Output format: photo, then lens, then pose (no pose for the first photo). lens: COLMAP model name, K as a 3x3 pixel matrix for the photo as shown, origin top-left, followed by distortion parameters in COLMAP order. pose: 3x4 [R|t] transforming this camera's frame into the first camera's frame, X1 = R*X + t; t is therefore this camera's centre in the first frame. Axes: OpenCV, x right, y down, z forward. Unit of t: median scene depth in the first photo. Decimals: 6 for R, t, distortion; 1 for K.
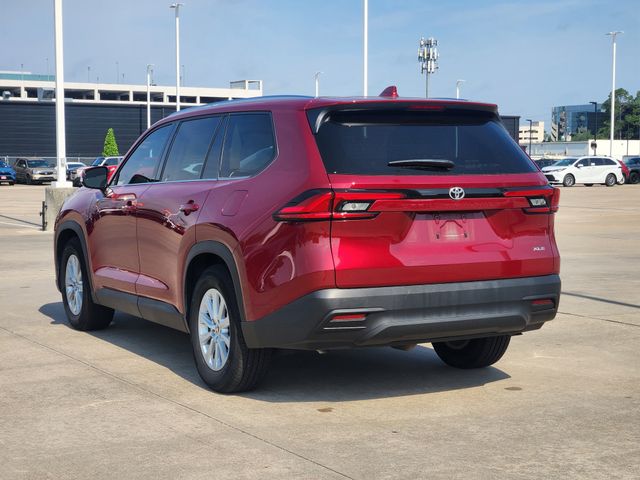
lens RADIAL K [[1222.9, 0, 320.0], [0, 1222.9, 240.0], [0, 0, 1]] dist [-0.258844, 2.371533]
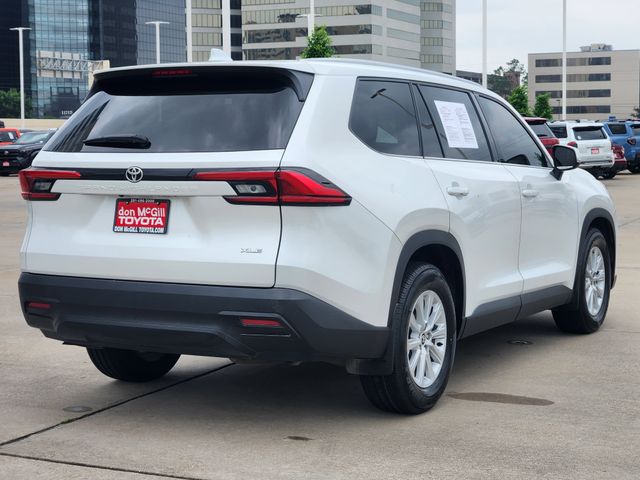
lens RADIAL K [[1222.9, 0, 320.0], [0, 1222.9, 240.0], [0, 0, 1]] dist [-0.258844, 2.371533]
pose [[0.547059, 0.063562, -0.834678, 0.842411], [-0.054074, 0.997714, 0.040536, -0.032743], [0.835346, 0.022959, 0.549245, 0.622592]]
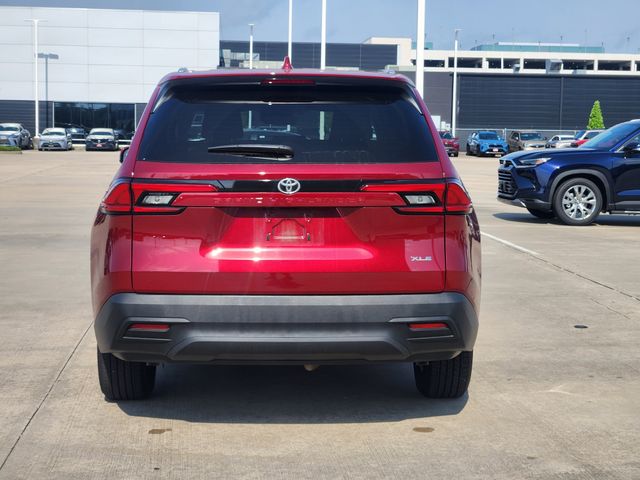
lens RADIAL K [[1222.9, 0, 320.0], [0, 1222.9, 240.0], [0, 0, 1]] dist [-0.258844, 2.371533]
pose [[0.903441, 0.045076, -0.426337, 0.460403], [-0.035349, 0.998903, 0.030705, -0.026979], [0.427254, -0.012669, 0.904043, 0.257991]]
